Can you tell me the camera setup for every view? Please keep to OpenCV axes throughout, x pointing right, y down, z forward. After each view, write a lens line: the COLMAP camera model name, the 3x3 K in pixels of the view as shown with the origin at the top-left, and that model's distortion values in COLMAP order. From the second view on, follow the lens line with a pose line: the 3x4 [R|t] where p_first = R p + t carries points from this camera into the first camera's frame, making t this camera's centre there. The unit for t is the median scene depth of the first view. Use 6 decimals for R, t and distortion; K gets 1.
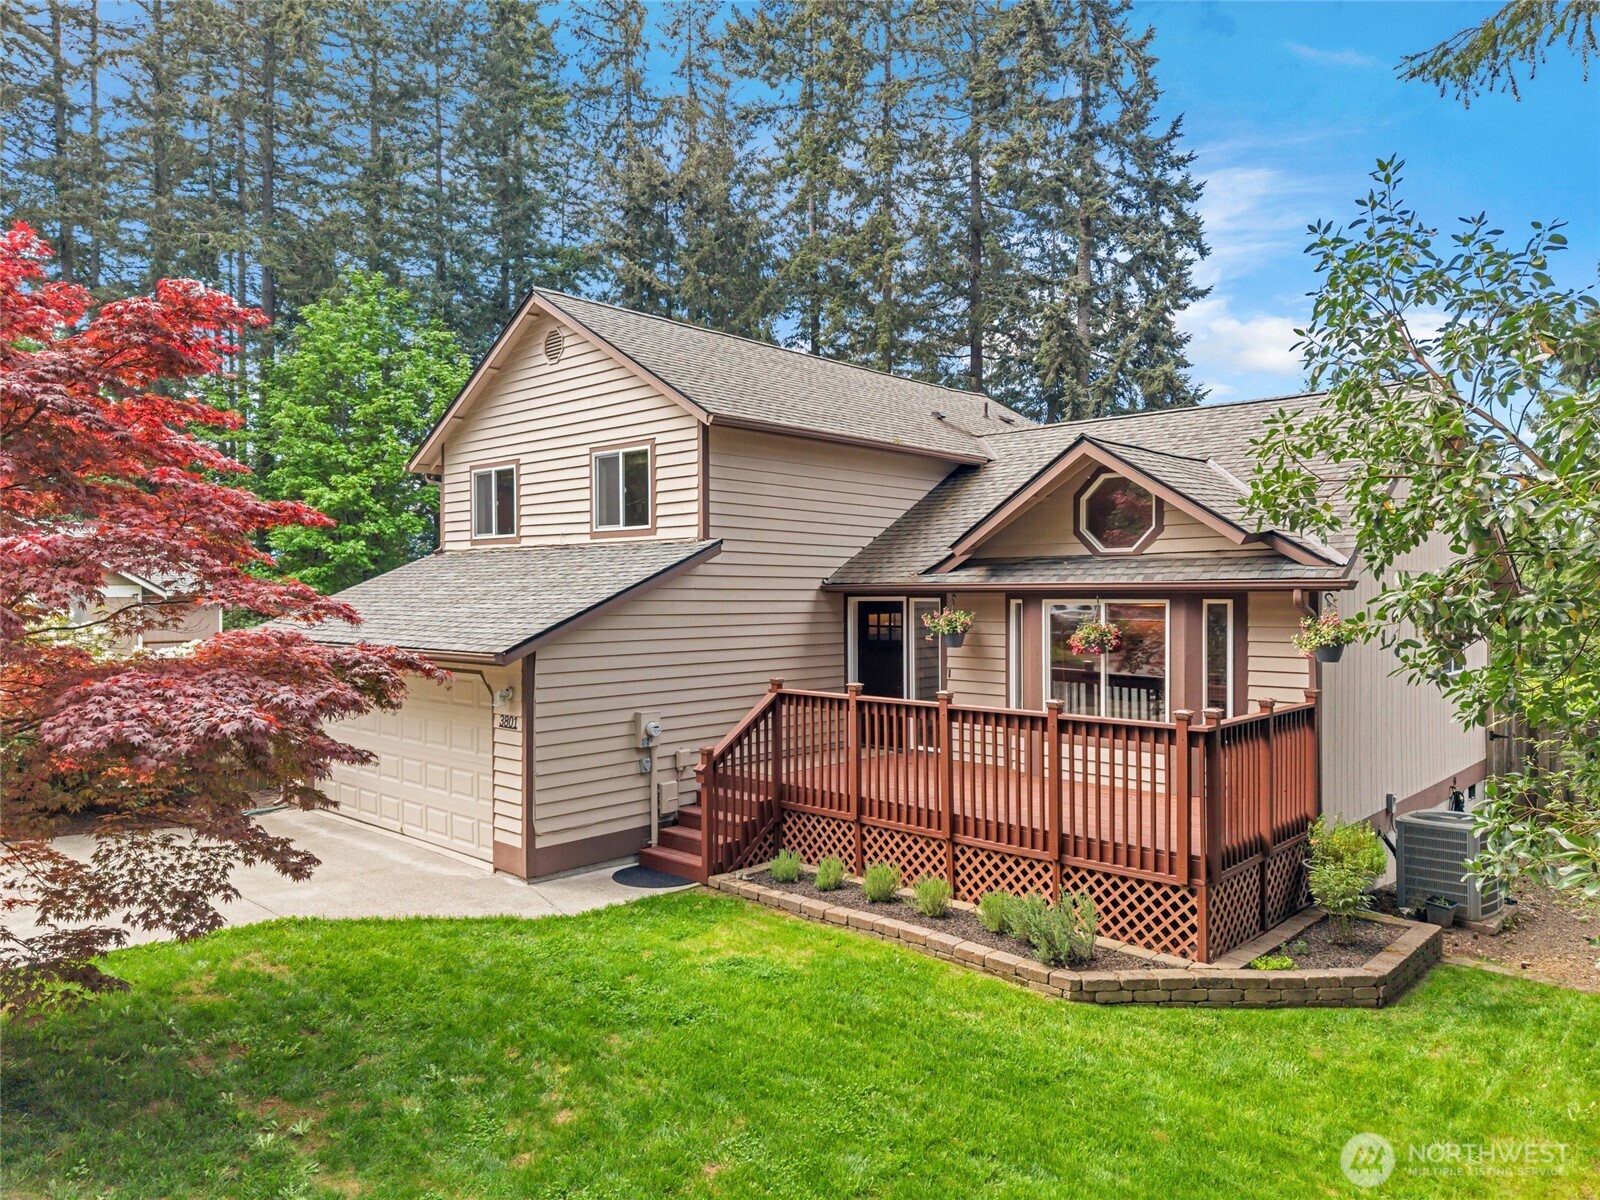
lens RADIAL K [[1061.4, 0, 792.0], [0, 1061.4, 596.0], [0, 0, 1]] dist [0.130151, -0.254005]
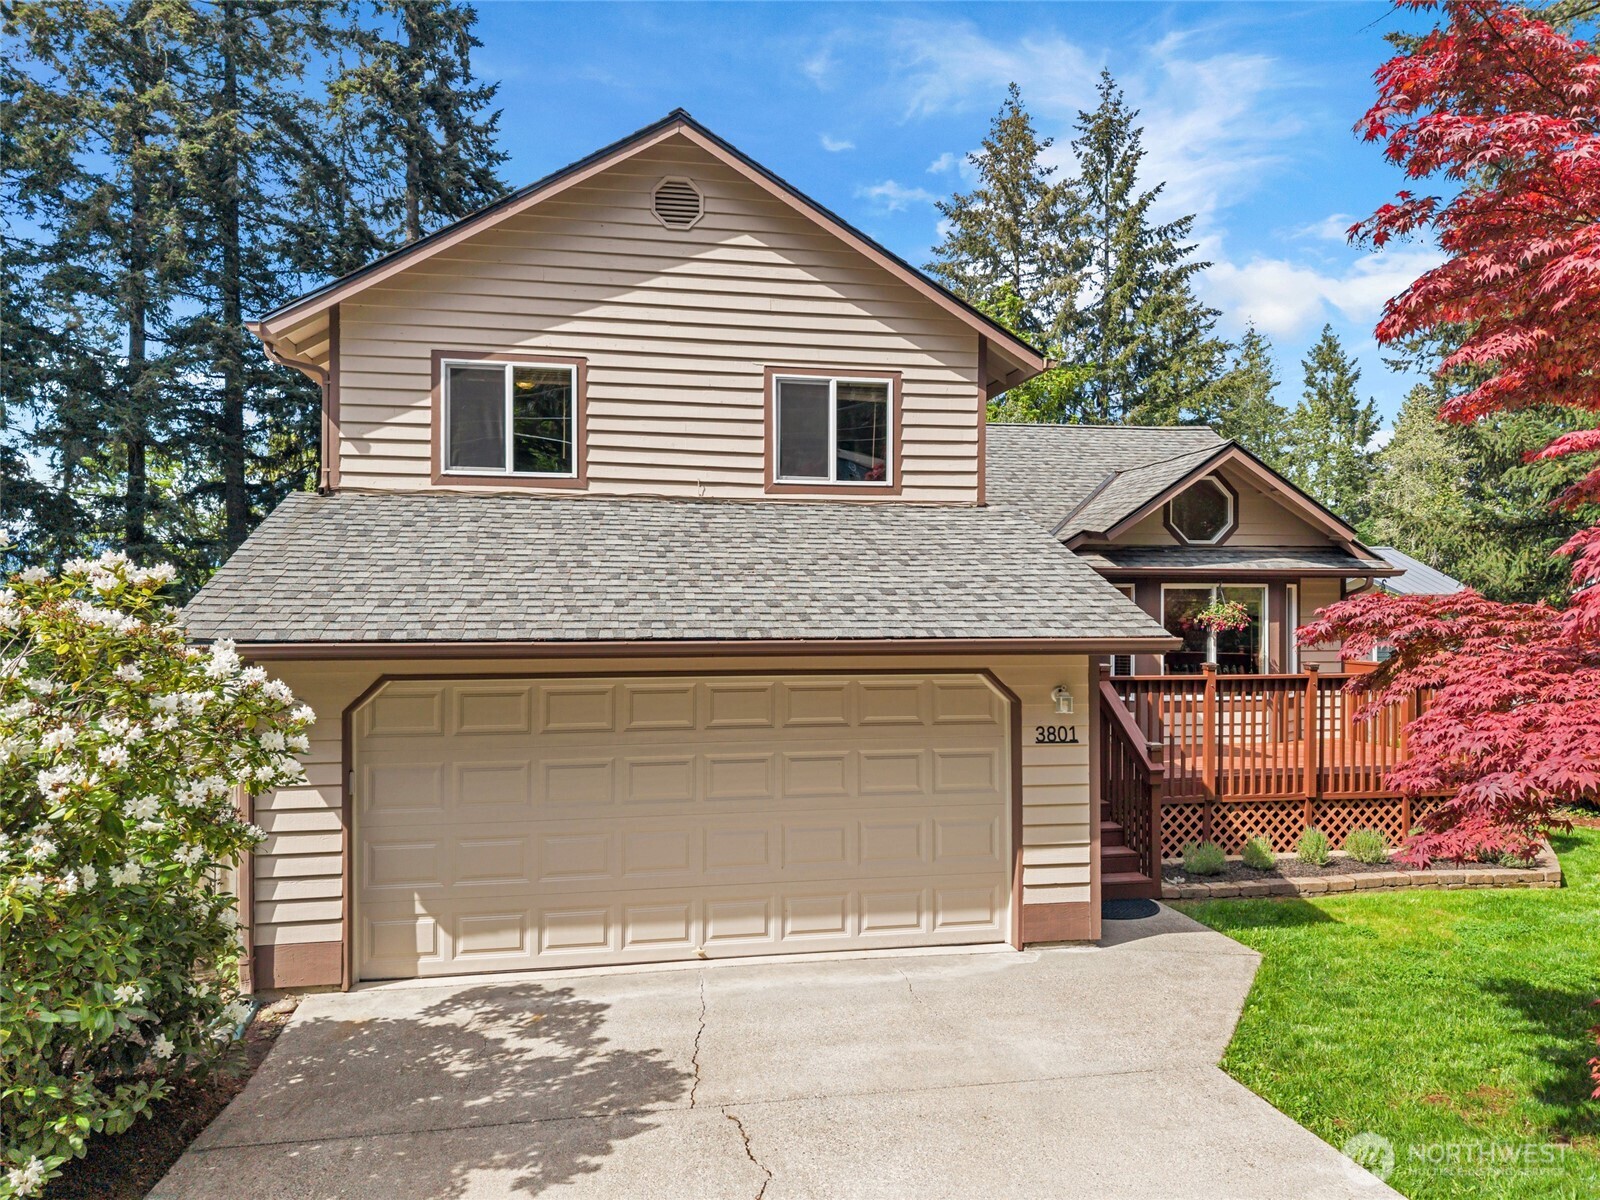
lens RADIAL K [[1061.4, 0, 792.0], [0, 1061.4, 596.0], [0, 0, 1]] dist [0.130151, -0.254005]
pose [[0.596748, 0.009037, 0.802378, -0.781013], [-0.001249, 0.999946, -0.010334, 0.024691], [-0.802427, 0.005165, 0.596727, 0.575999]]
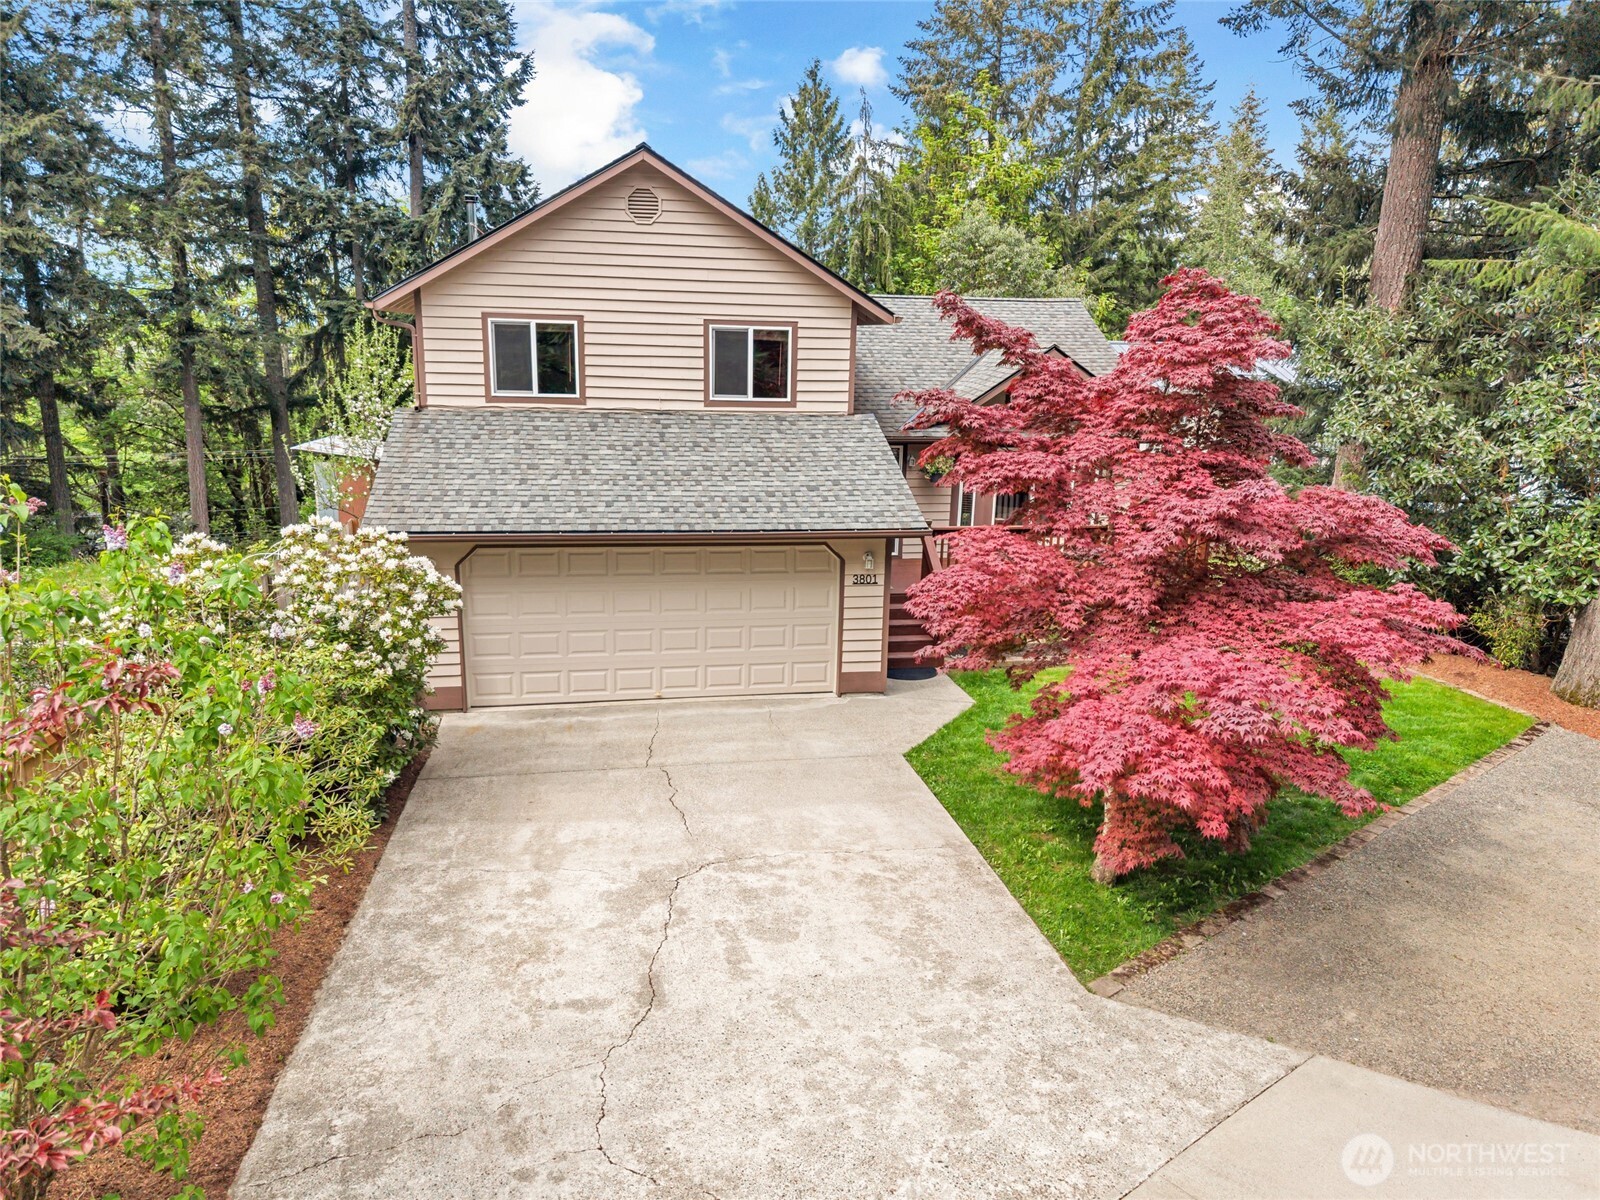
lens RADIAL K [[1061.4, 0, 792.0], [0, 1061.4, 596.0], [0, 0, 1]] dist [0.130151, -0.254005]
pose [[0.597725, -0.169325, 0.783616, -1.055796], [-0.021872, 0.973633, 0.227068, -0.118128], [-0.801403, -0.152863, 0.578261, 0.279956]]
